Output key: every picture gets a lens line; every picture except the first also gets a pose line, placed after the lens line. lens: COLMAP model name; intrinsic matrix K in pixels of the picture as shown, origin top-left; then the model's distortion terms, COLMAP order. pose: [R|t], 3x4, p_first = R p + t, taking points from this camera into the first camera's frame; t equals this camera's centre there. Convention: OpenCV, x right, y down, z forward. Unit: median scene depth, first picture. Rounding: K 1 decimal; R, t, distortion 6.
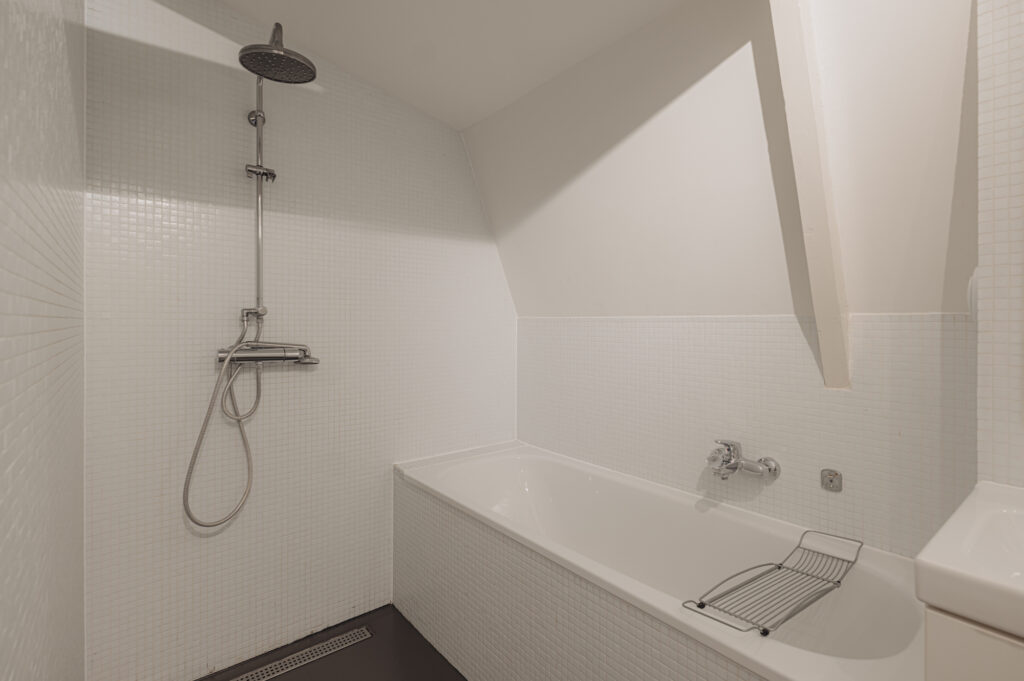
lens RADIAL K [[488.2, 0, 526.4], [0, 488.2, 328.6], [0, 0, 1]] dist [0.005126, -0.002847]
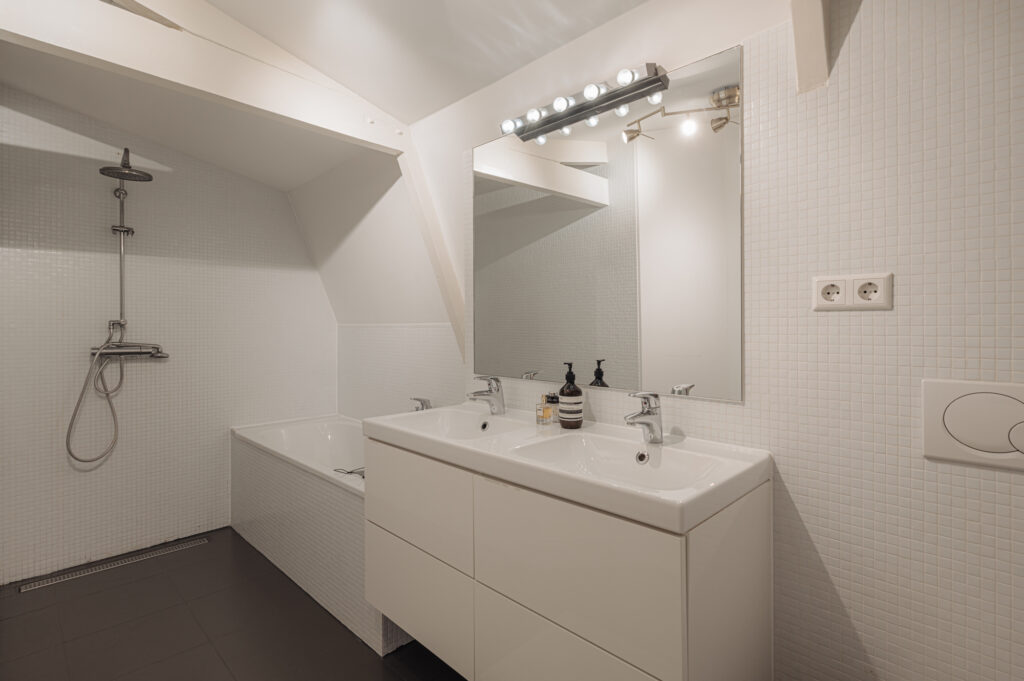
lens RADIAL K [[488.2, 0, 513.2], [0, 488.2, 330.6], [0, 0, 1]] dist [0.005126, -0.002847]
pose [[0.994484, -0.006438, 0.104693, 0.495361], [0.006808, 0.999972, -0.003183, 0.003424], [-0.104670, 0.003879, 0.994499, -0.627662]]
